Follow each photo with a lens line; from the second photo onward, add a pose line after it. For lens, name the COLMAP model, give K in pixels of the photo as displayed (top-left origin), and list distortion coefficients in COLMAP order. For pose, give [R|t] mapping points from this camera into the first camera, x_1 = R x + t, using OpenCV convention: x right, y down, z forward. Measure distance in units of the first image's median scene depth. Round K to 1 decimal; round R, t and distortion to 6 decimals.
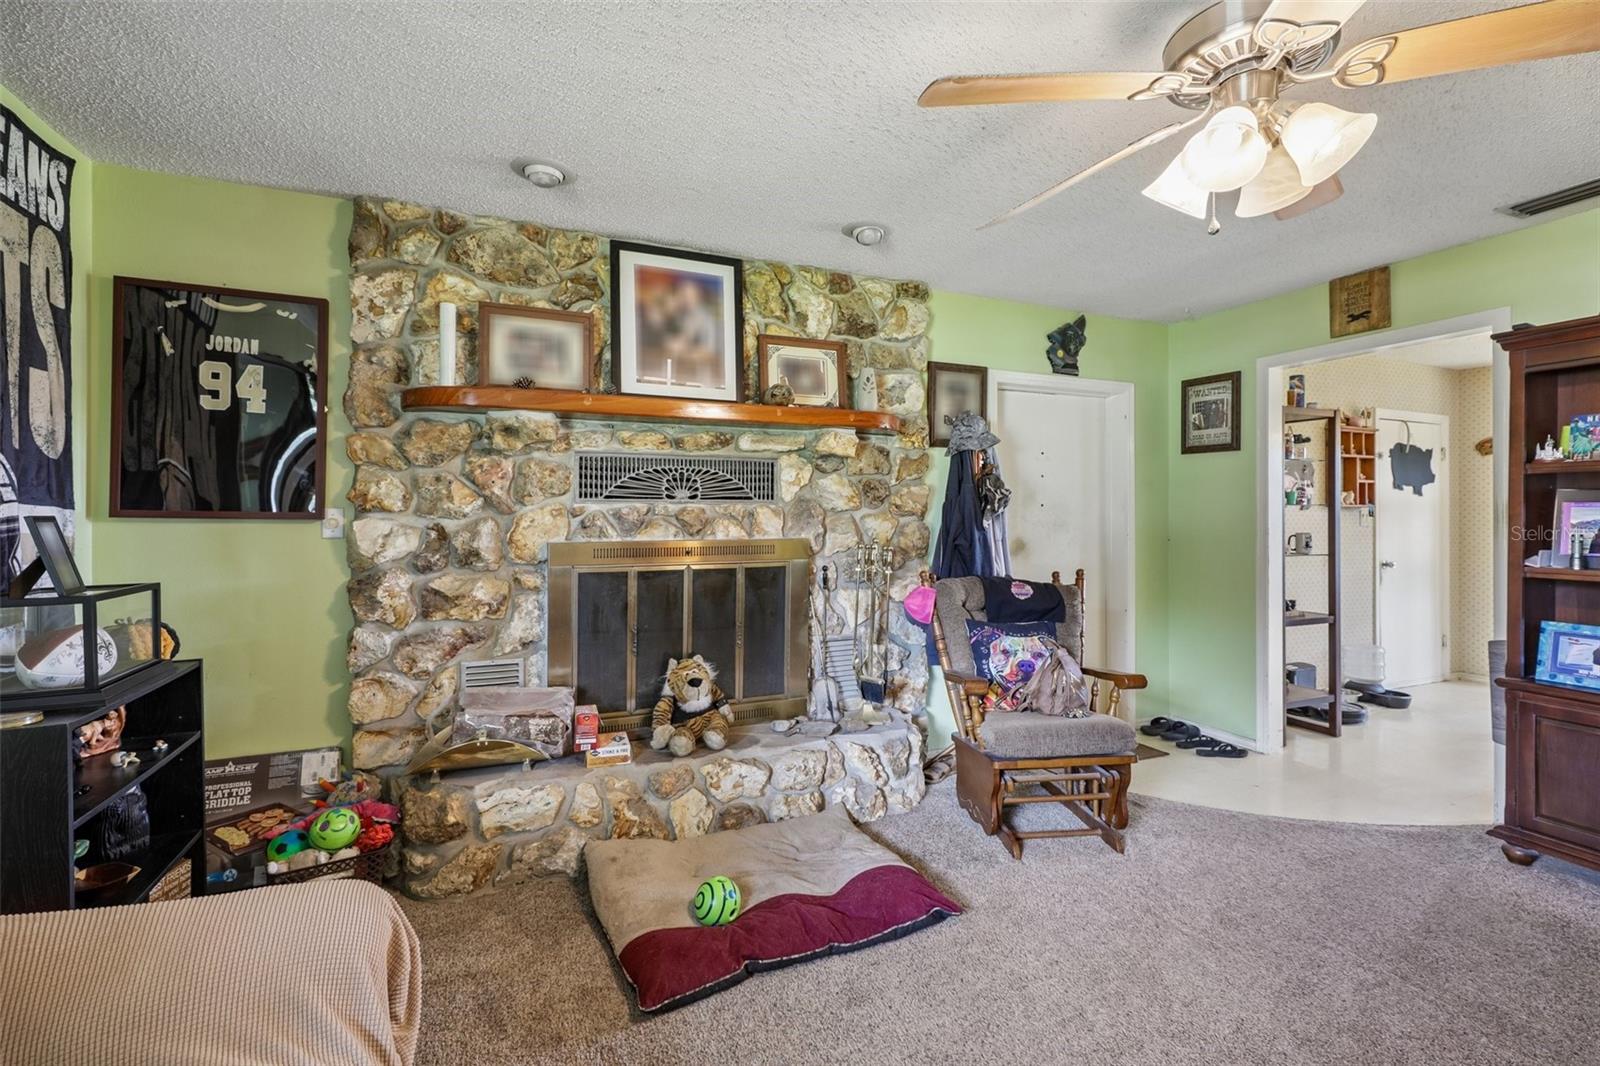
lens RADIAL K [[715.6, 0, 801.9], [0, 715.6, 516.6], [0, 0, 1]] dist [-0.000348, -0.000055]
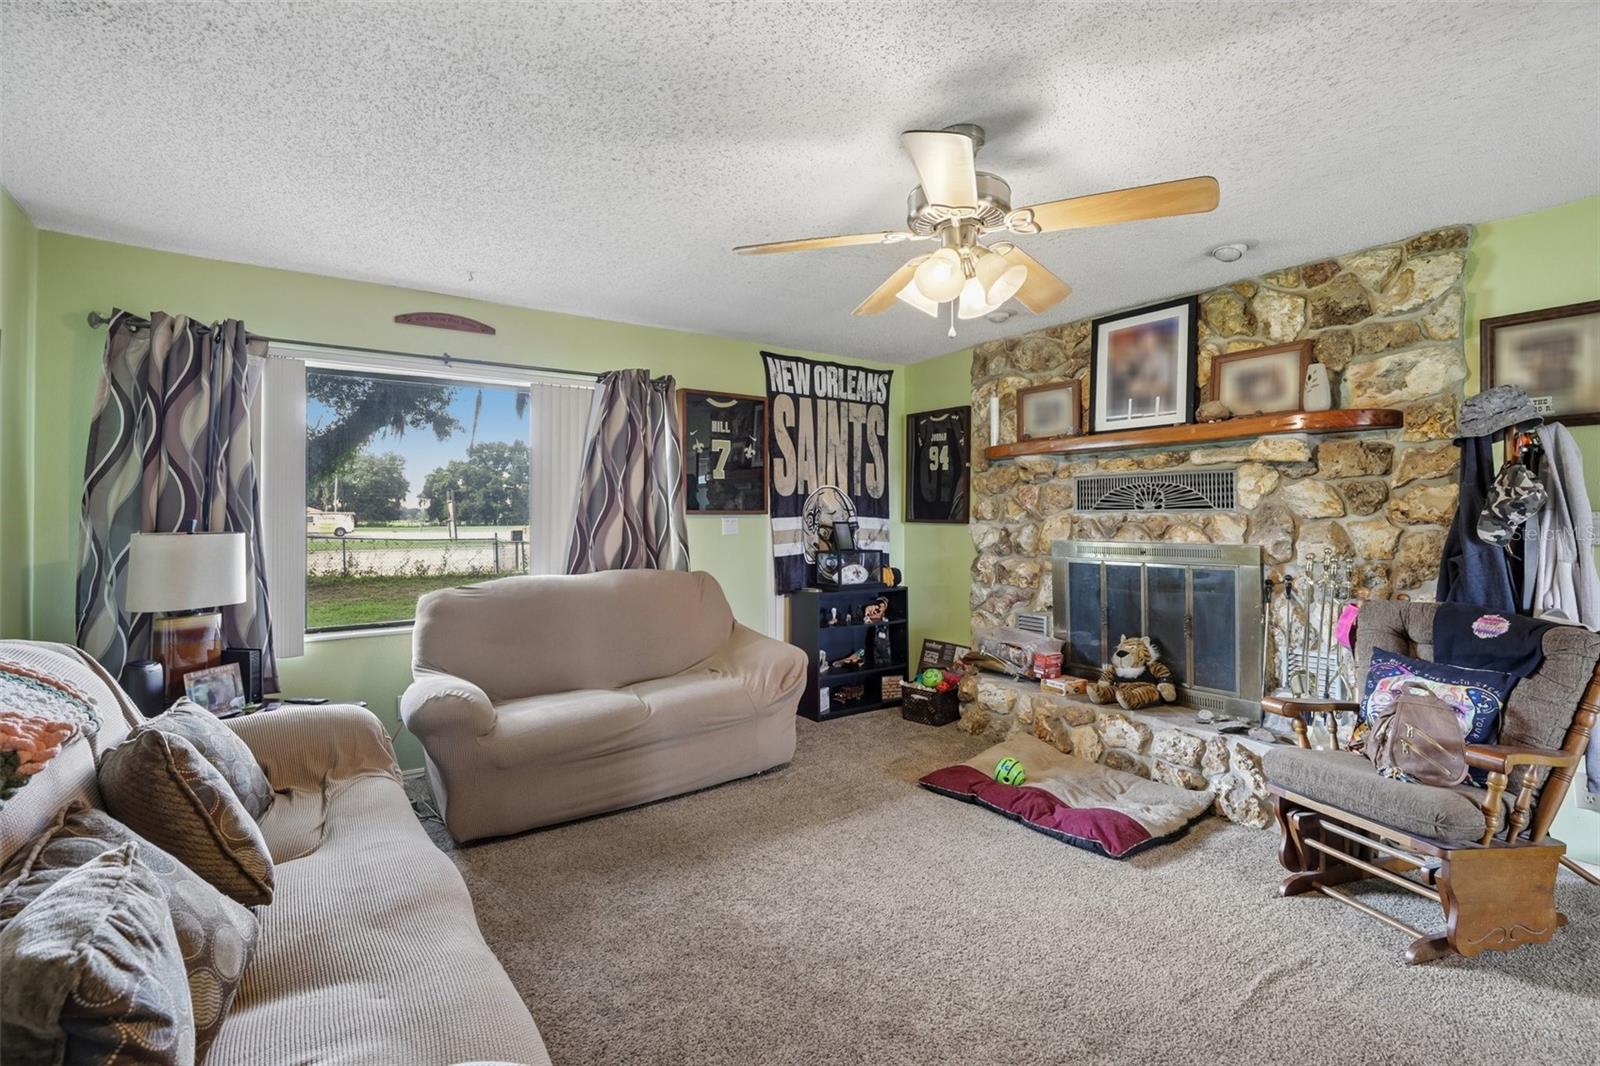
lens RADIAL K [[715.6, 0, 801.9], [0, 715.6, 516.6], [0, 0, 1]] dist [-0.000348, -0.000055]
pose [[0.205699, -0.002880, -0.978611, 0.940502], [-0.001008, 0.999995, -0.003155, -0.007407], [0.978615, 0.001636, 0.205695, 0.174451]]
